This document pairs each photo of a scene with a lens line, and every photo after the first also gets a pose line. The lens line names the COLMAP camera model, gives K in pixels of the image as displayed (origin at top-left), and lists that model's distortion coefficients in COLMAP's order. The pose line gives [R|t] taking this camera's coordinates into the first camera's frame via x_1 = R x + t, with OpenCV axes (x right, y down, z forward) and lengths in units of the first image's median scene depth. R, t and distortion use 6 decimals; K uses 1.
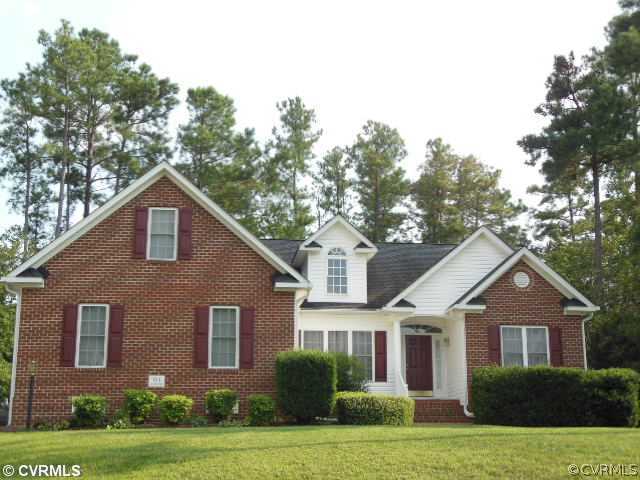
lens RADIAL K [[930.2, 0, 320.0], [0, 930.2, 240.0], [0, 0, 1]] dist [0.019934, 0.021420]
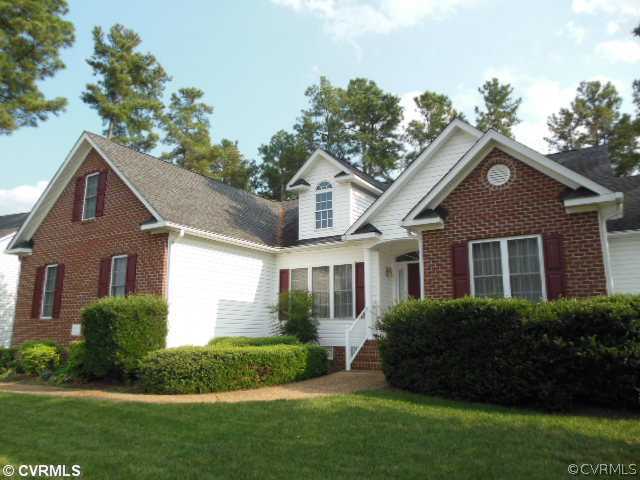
lens RADIAL K [[481.6, 0, 320.0], [0, 481.6, 240.0], [0, 0, 1]] dist [0.002738, 0.001099]
pose [[0.778376, -0.117935, -0.616621, 0.328123], [0.140575, 0.989999, -0.011897, 0.076361], [0.611857, -0.077421, 0.787170, 0.606214]]
